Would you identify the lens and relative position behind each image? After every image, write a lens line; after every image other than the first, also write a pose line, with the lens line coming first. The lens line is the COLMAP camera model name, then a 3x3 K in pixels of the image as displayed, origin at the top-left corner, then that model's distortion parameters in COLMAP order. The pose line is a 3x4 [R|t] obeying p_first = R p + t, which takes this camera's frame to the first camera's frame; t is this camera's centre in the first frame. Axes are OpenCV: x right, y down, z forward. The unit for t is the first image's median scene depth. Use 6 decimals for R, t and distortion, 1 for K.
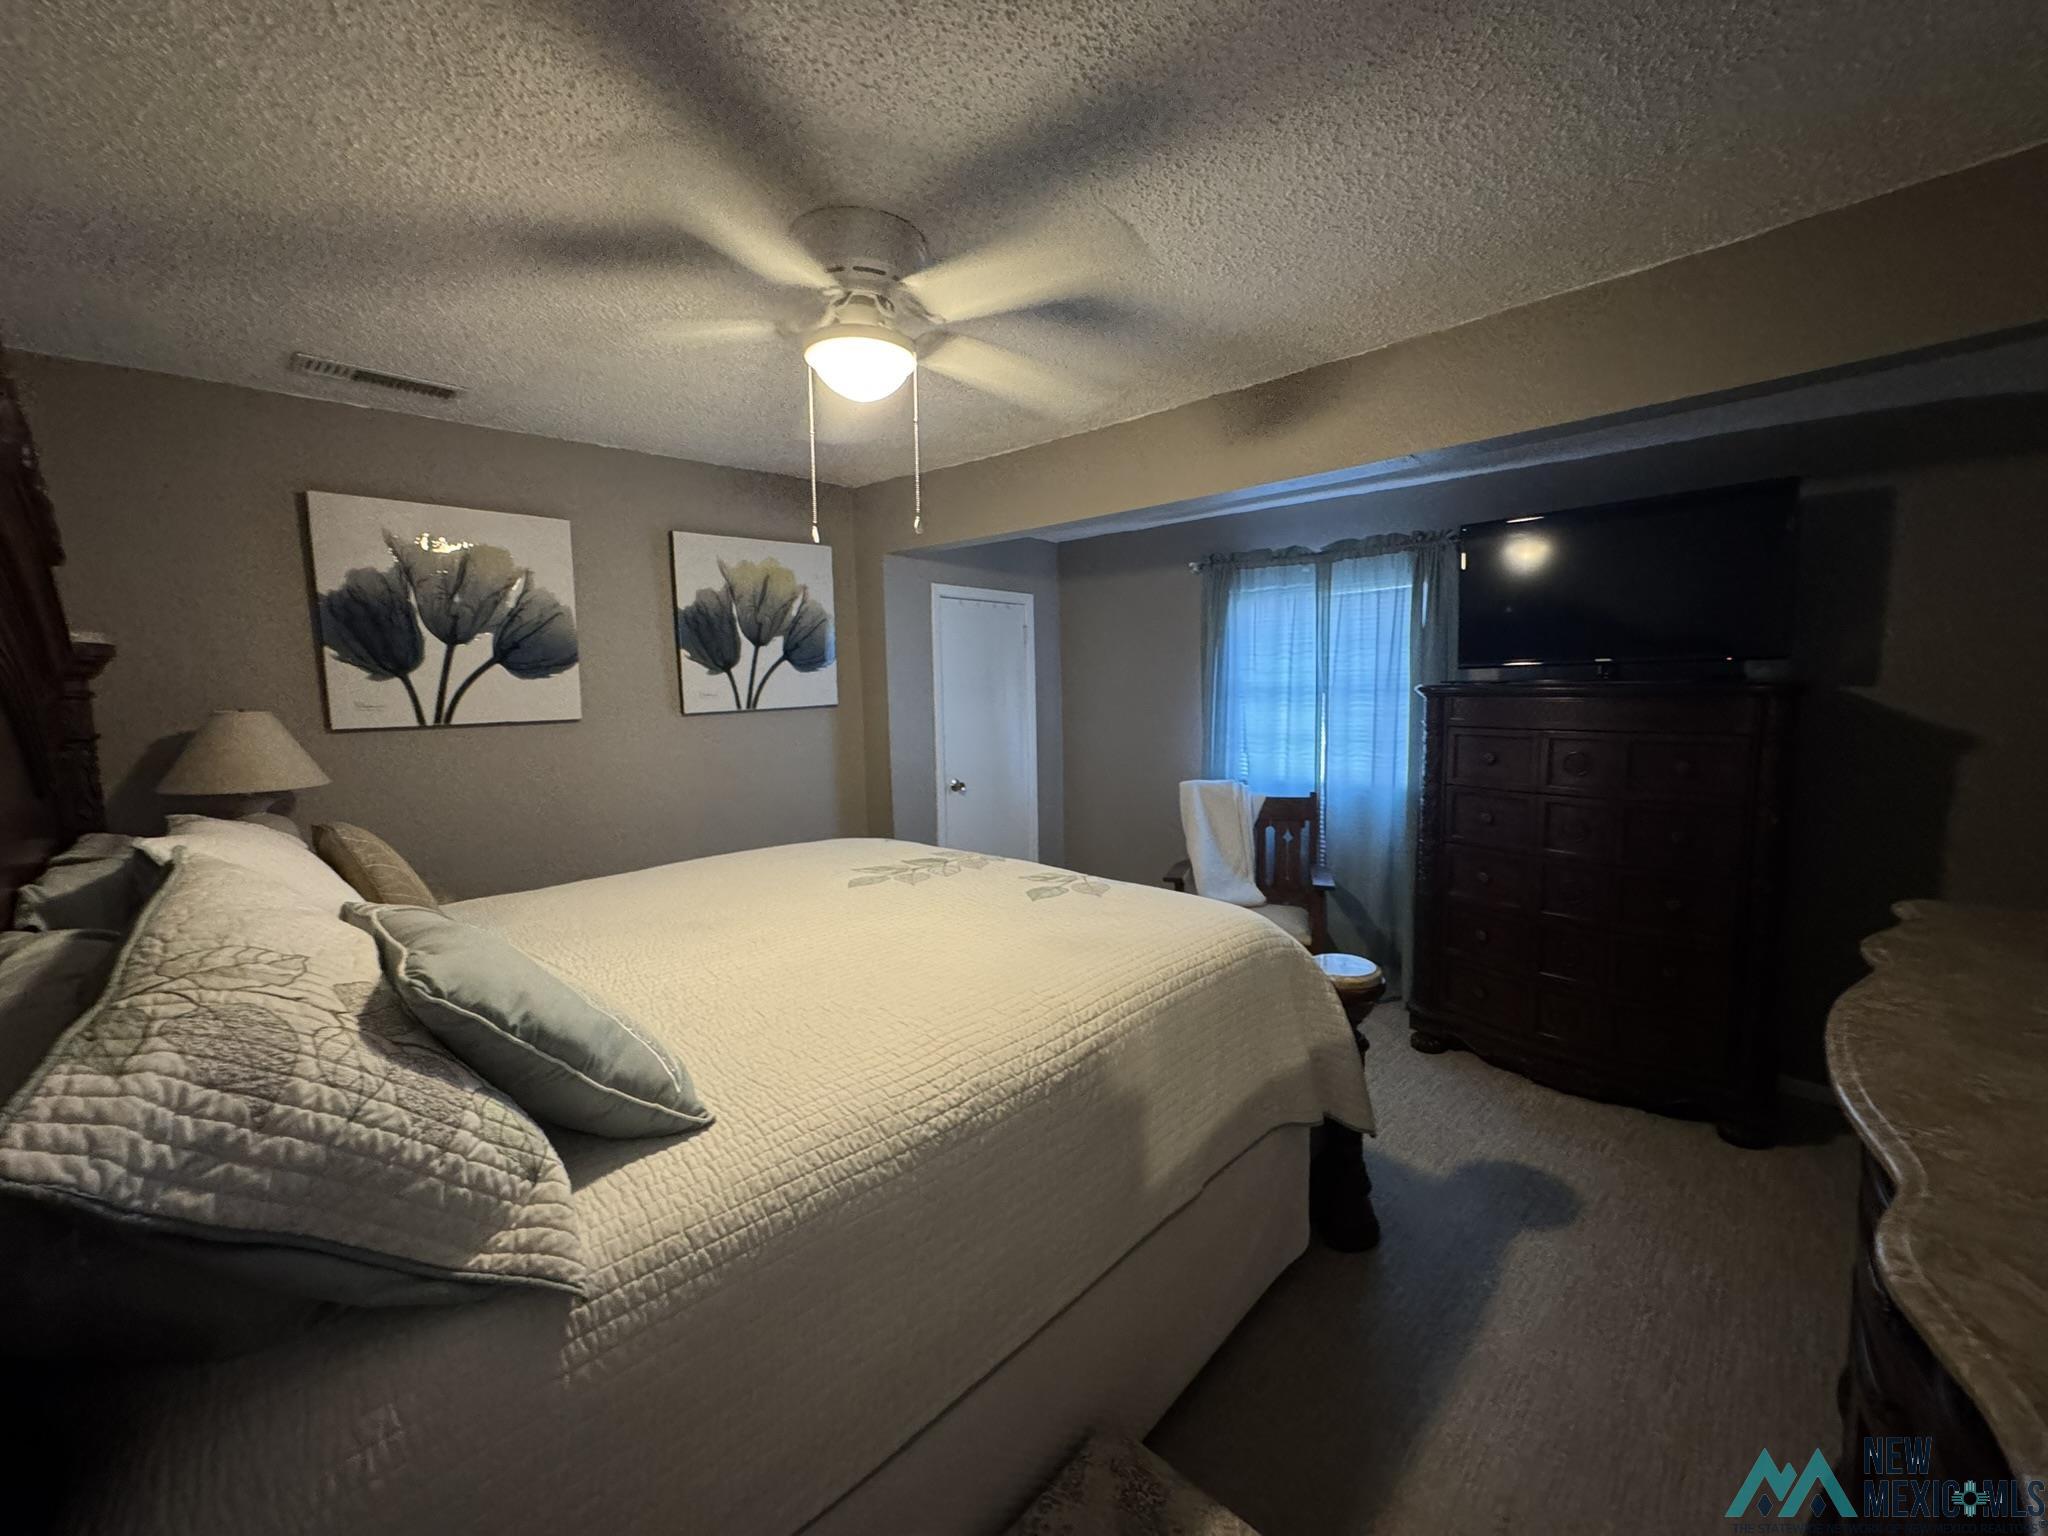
lens RADIAL K [[825.1, 0, 1024.6], [0, 825.1, 753.7], [0, 0, 1]] dist [0.001440, 0.000029]
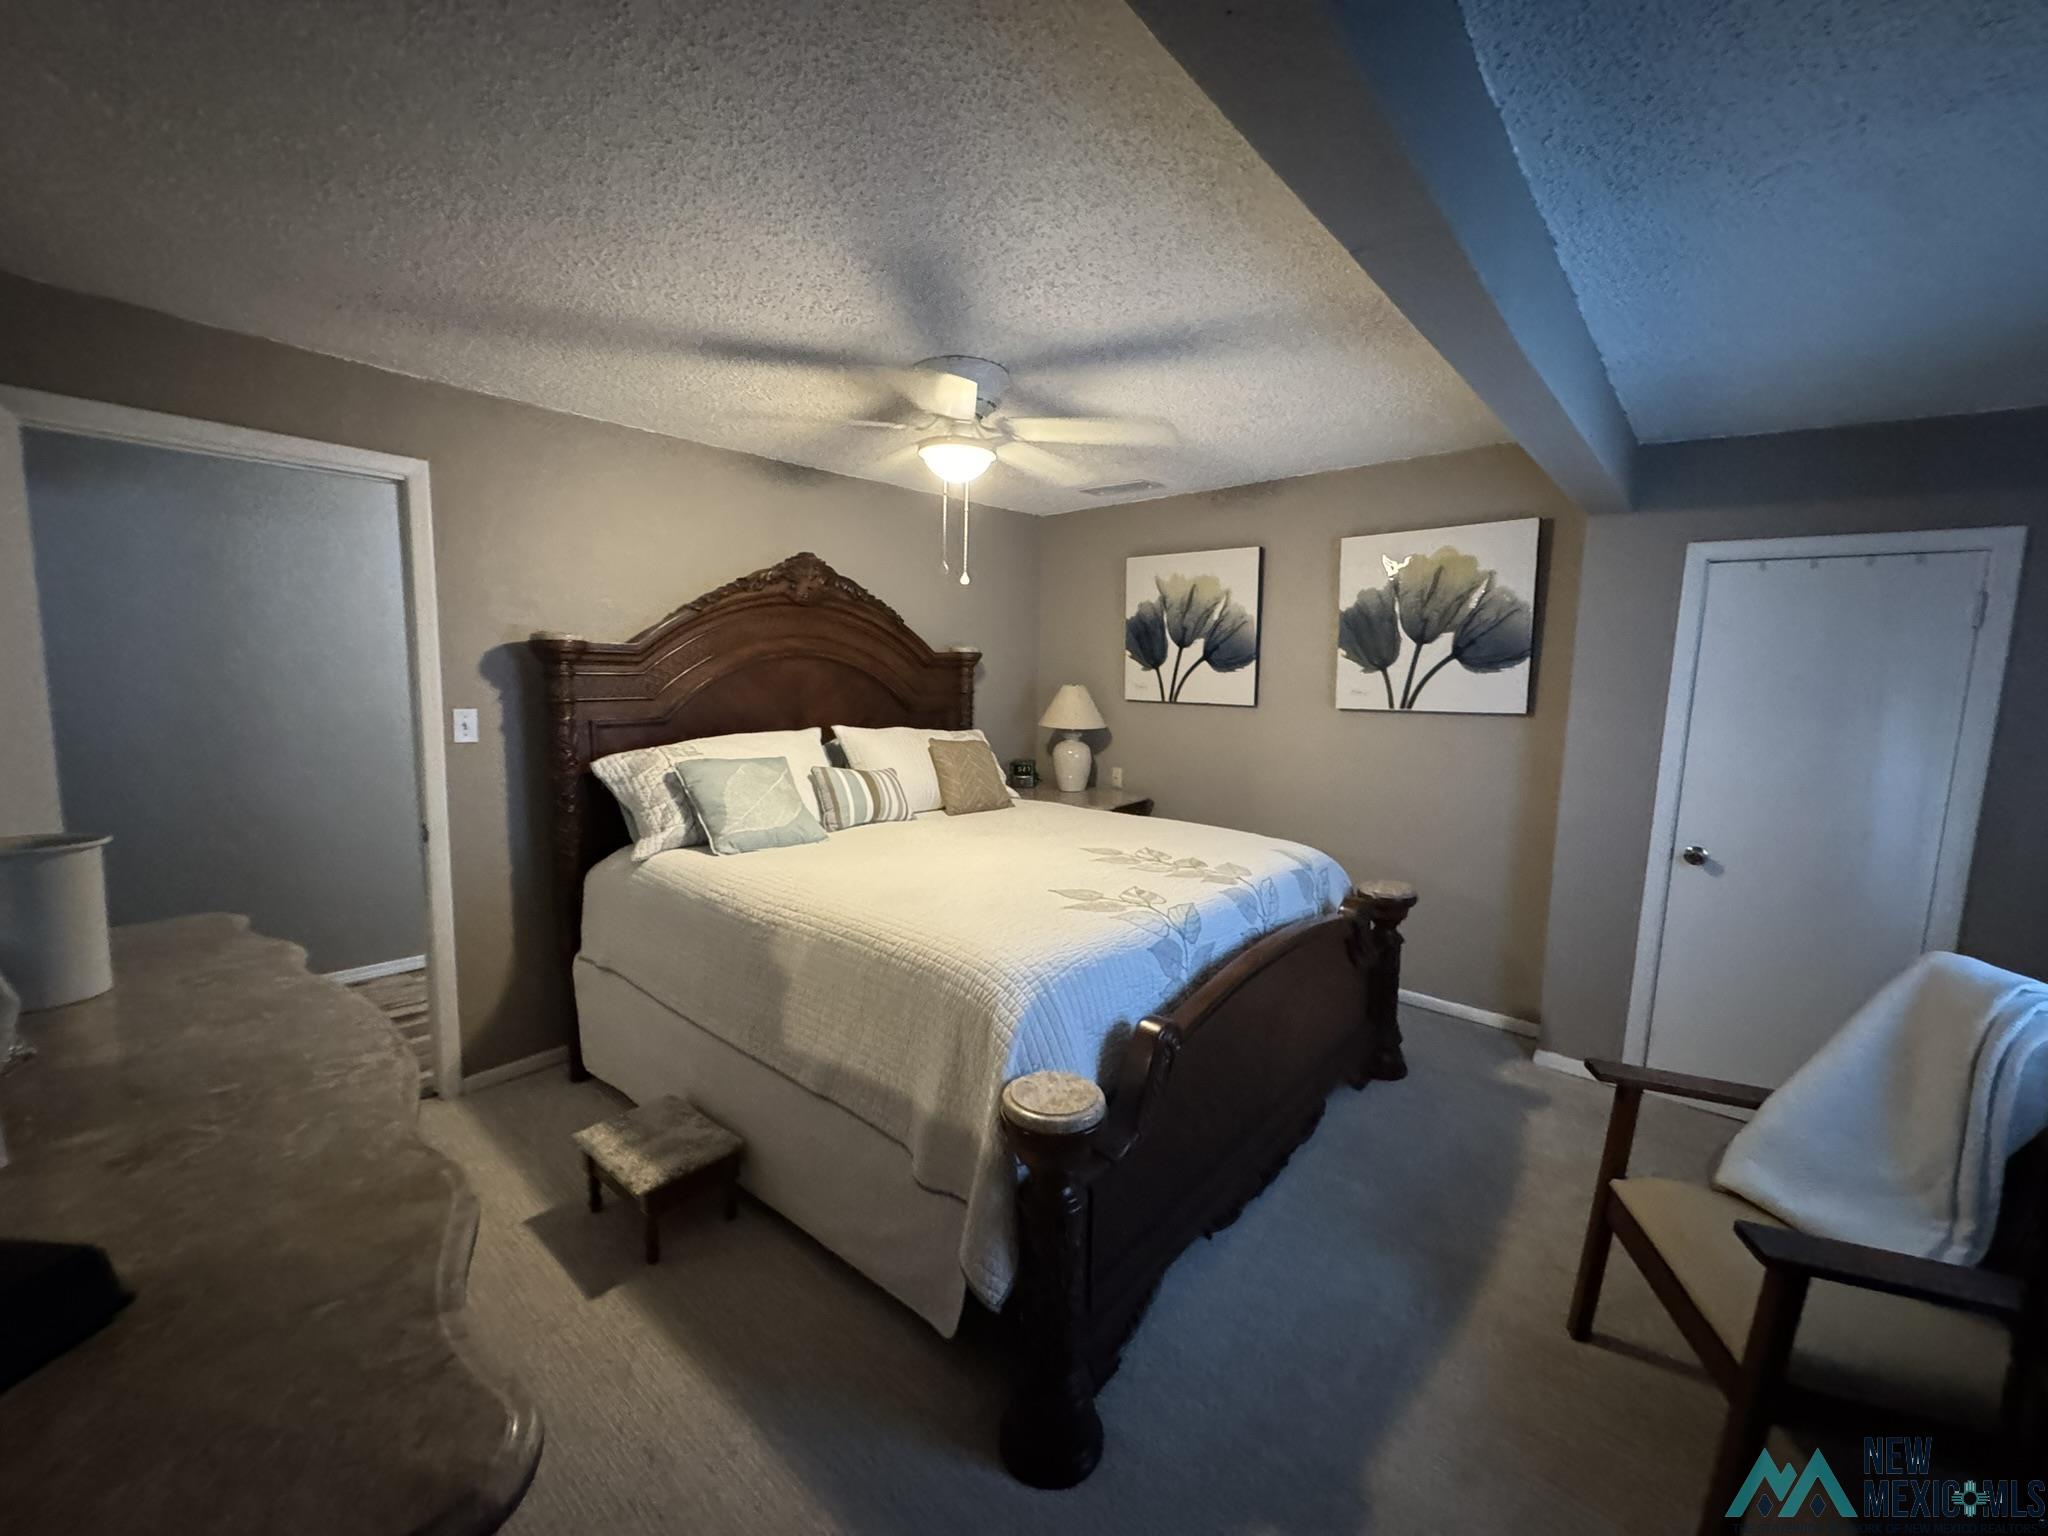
lens RADIAL K [[814.3, 0, 1024.0], [0, 814.3, 768.0], [0, 0, 1]] dist [-0.001078, 0.000027]
pose [[0.065212, 0.139987, -0.988004, 0.681980], [-0.111412, 0.984942, 0.132199, -0.074161], [0.991632, 0.101454, 0.079826, 0.575986]]
